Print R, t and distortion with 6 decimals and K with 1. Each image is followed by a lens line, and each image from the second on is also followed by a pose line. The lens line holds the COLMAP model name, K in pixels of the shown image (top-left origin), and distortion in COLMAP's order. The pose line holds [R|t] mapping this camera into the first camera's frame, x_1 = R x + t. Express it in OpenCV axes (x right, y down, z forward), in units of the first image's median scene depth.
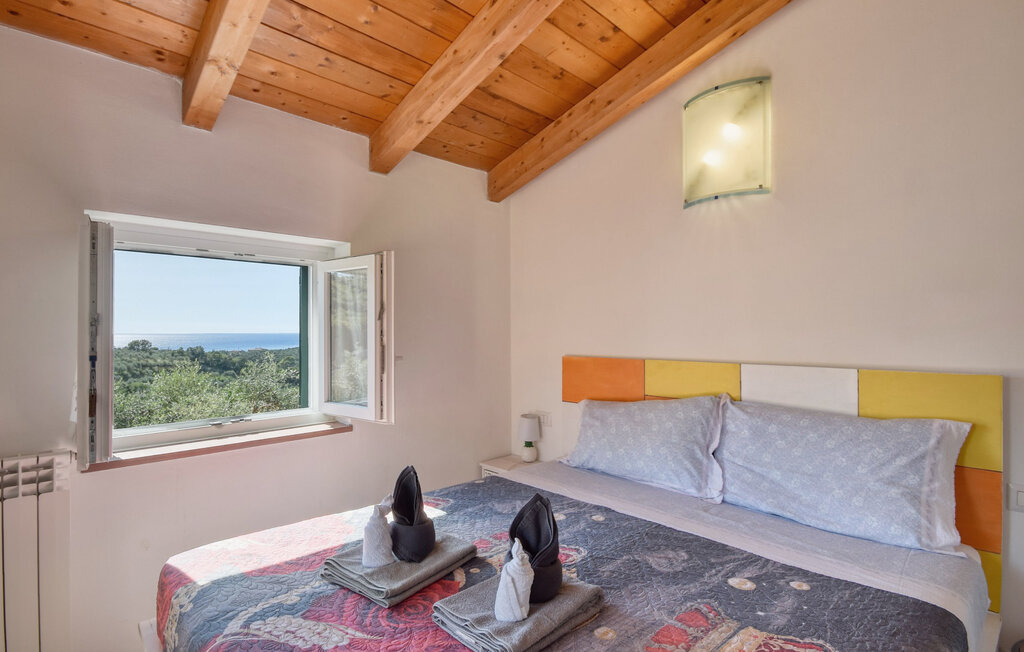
lens RADIAL K [[507.7, 0, 512.0], [0, 507.7, 326.0], [0, 0, 1]] dist [-0.011948, -0.000576]
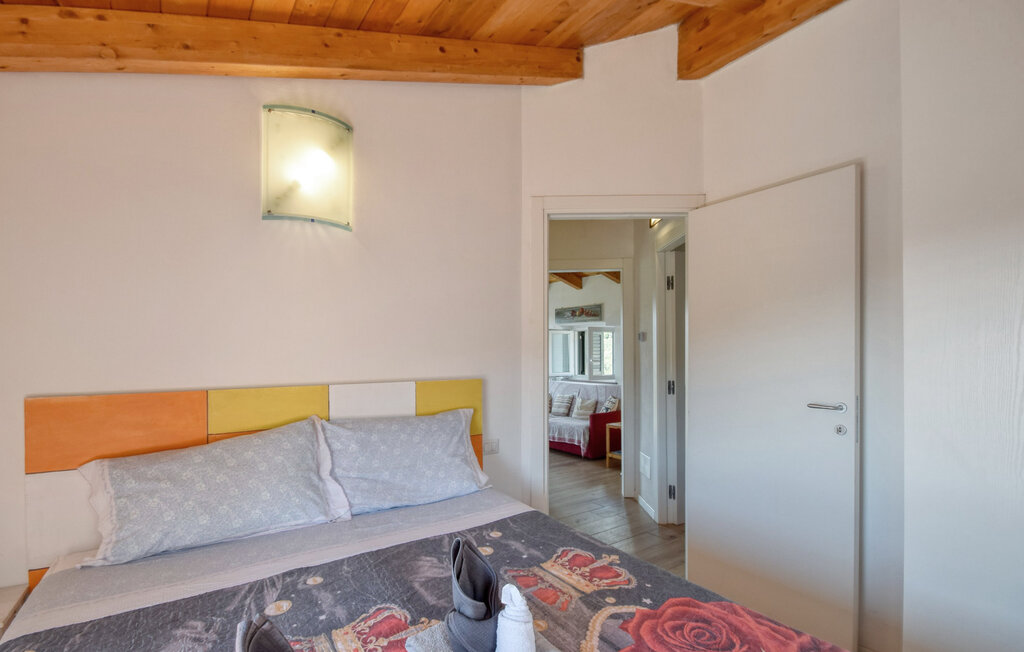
lens RADIAL K [[464.9, 0, 514.6], [0, 464.9, 345.1], [0, 0, 1]] dist [-0.003990, -0.000828]
pose [[0.163431, 0.011161, 0.986492, -0.467054], [-0.005617, 0.999930, -0.010382, -0.000372], [-0.986539, -0.003845, 0.163483, 0.487788]]
